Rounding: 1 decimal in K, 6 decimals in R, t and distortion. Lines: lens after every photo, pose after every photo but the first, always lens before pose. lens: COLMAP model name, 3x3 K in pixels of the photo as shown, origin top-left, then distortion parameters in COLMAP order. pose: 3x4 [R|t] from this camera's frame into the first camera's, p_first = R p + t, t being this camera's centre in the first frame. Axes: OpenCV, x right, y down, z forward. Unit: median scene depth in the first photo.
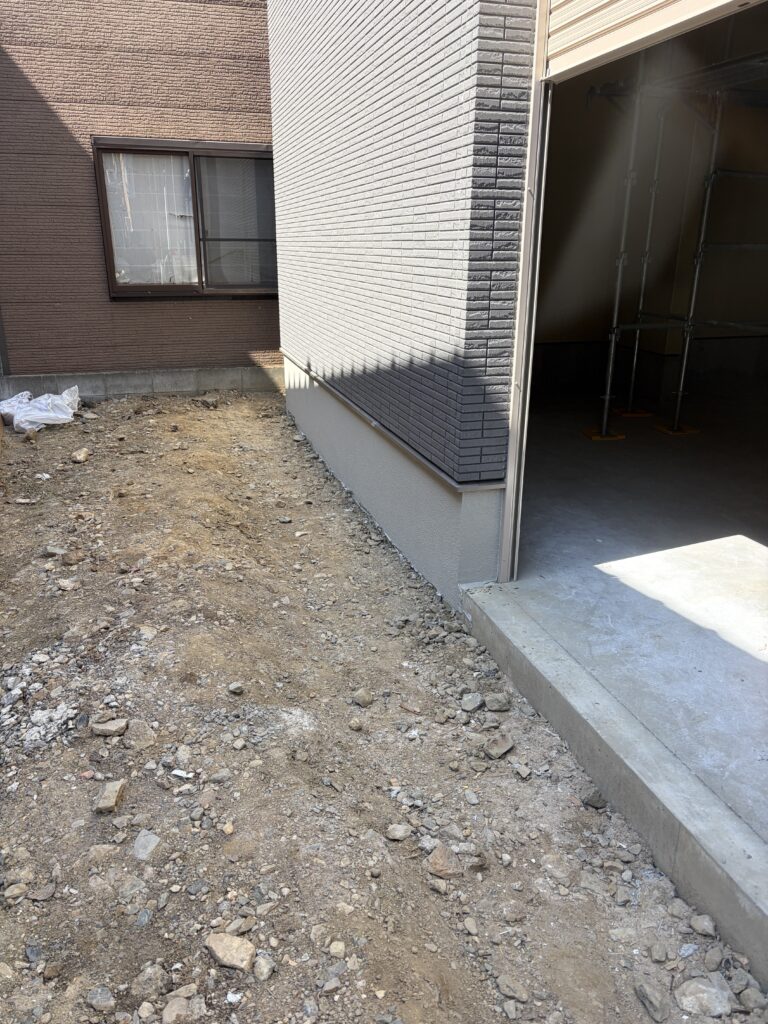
lens RADIAL K [[772.7, 0, 384.0], [0, 772.7, 512.0], [0, 0, 1]] dist [-0.008766, -0.019283]
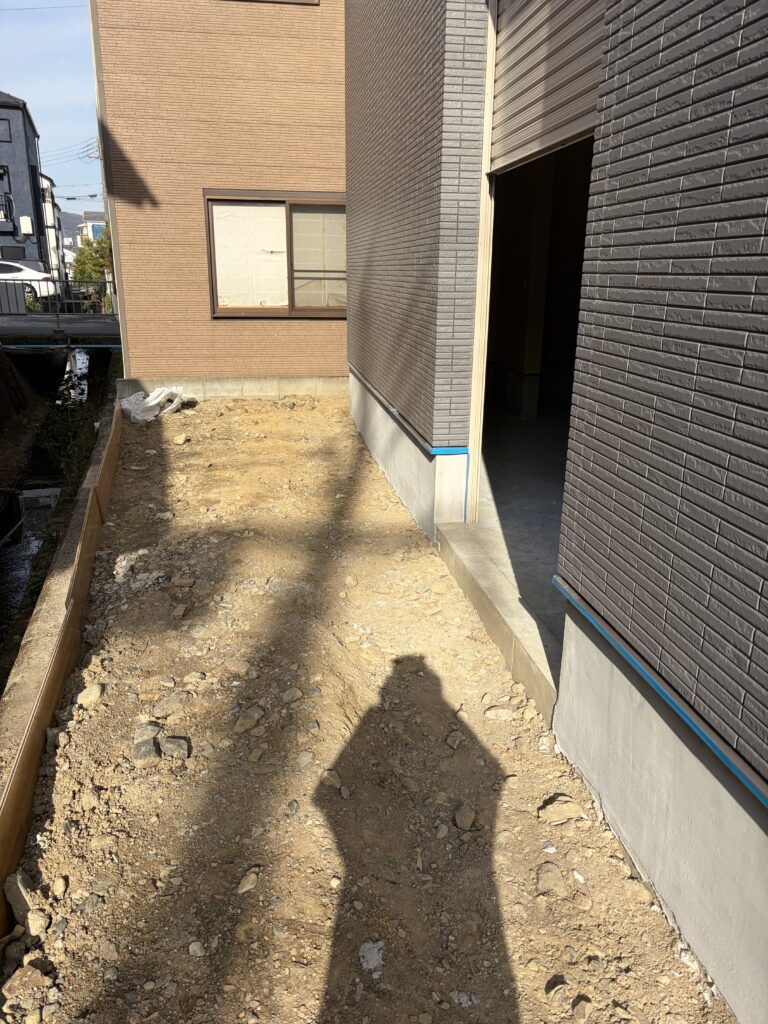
lens RADIAL K [[772.7, 0, 384.0], [0, 772.7, 512.0], [0, 0, 1]] dist [-0.008766, -0.019283]
pose [[0.991708, 0.048027, -0.119198, 0.174241], [-0.052098, 0.998152, -0.031273, 0.125178], [0.117476, 0.037223, 0.992378, -0.395179]]
